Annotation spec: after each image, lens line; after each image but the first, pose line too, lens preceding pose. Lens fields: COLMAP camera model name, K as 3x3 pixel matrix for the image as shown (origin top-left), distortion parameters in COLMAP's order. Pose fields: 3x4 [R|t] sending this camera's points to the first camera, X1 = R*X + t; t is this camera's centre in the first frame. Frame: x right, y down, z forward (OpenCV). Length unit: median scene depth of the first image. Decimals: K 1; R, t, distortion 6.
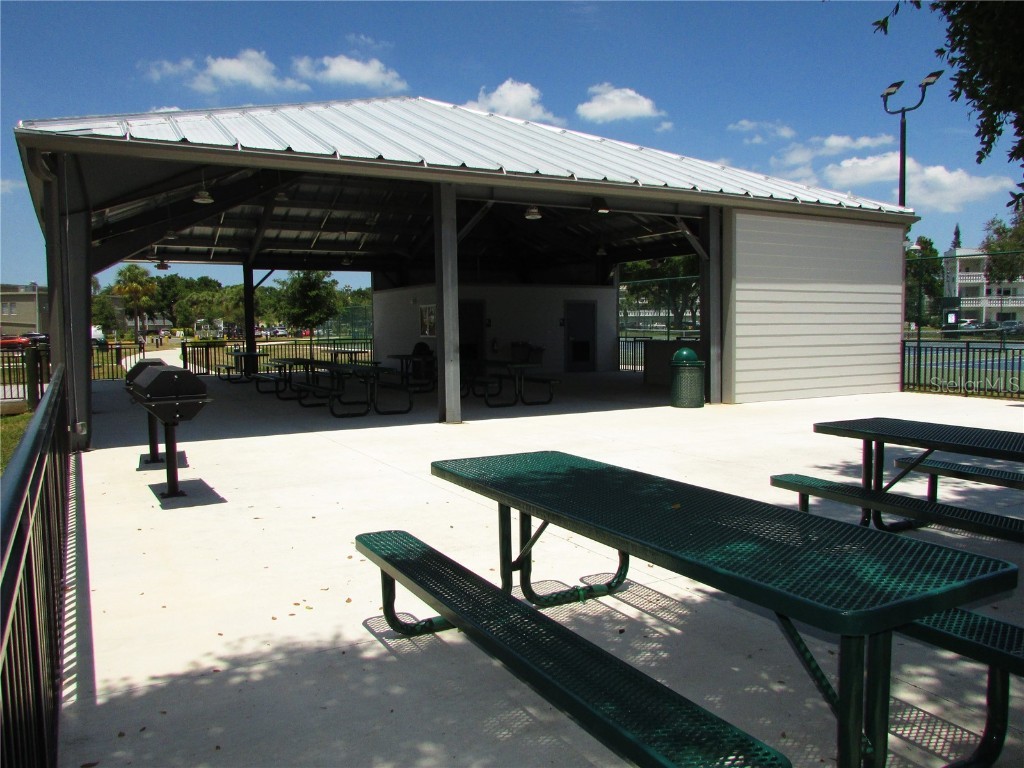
lens RADIAL K [[793.6, 0, 510.7], [0, 793.6, 386.7], [0, 0, 1]] dist [-0.024073, 0.007488]
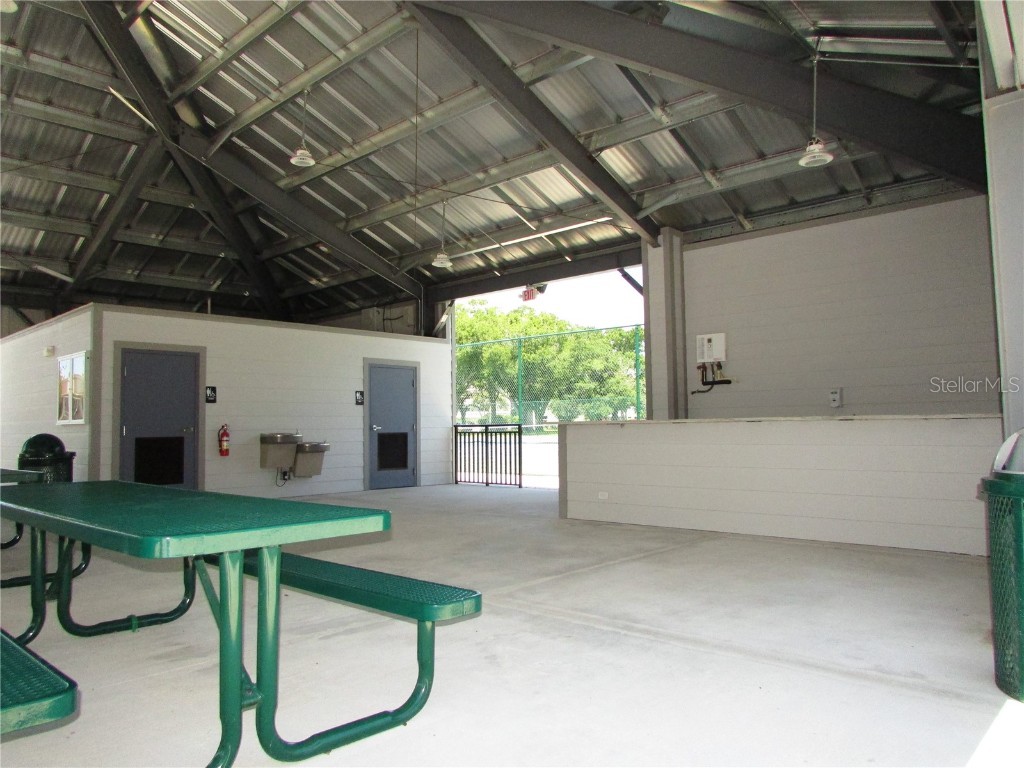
lens RADIAL K [[712.4, 0, 511.8], [0, 712.4, 385.6], [0, 0, 1]] dist [0.003870, 0.001183]
pose [[0.947500, 0.018519, 0.319218, 0.002068], [0.022276, 0.992073, -0.123672, -0.007926], [-0.318978, 0.124290, 0.939577, 0.150996]]
